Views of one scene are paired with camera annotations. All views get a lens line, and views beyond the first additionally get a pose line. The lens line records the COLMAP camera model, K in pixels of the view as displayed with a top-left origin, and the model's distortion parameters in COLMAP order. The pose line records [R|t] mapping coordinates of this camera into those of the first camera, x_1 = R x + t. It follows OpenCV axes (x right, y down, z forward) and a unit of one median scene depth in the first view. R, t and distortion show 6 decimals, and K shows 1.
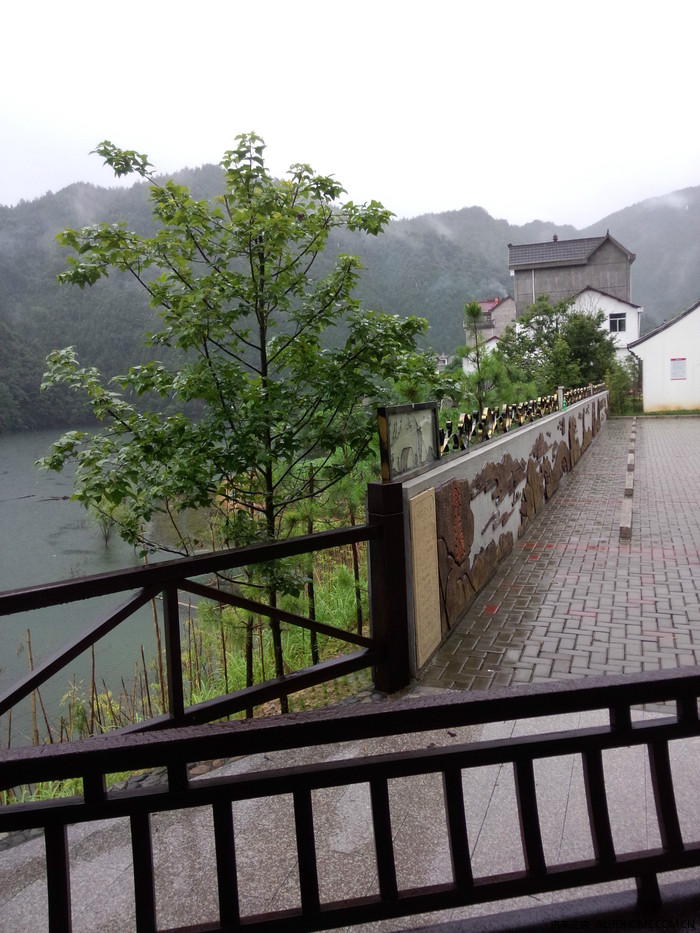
lens RADIAL K [[719.7, 0, 350.0], [0, 719.7, 466.5], [0, 0, 1]] dist [-0.007780, -0.008493]
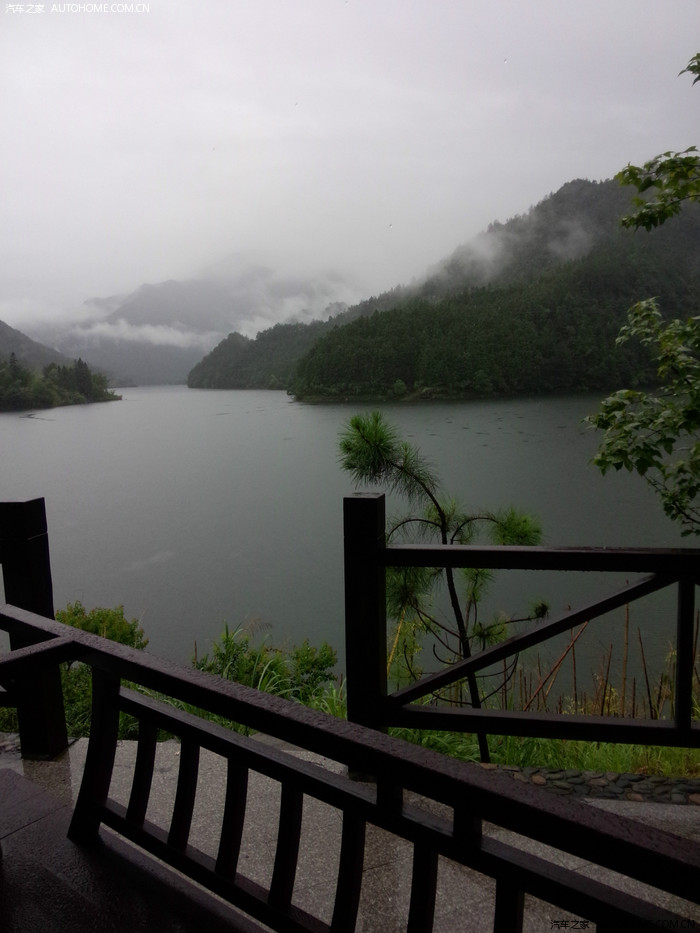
lens RADIAL K [[719.7, 0, 350.0], [0, 719.7, 466.5], [0, 0, 1]] dist [-0.007780, -0.008493]
pose [[0.677997, 0.122432, -0.724797, 0.068007], [-0.076935, 0.992435, 0.095674, -0.013217], [0.731027, -0.009105, 0.682287, 0.118411]]
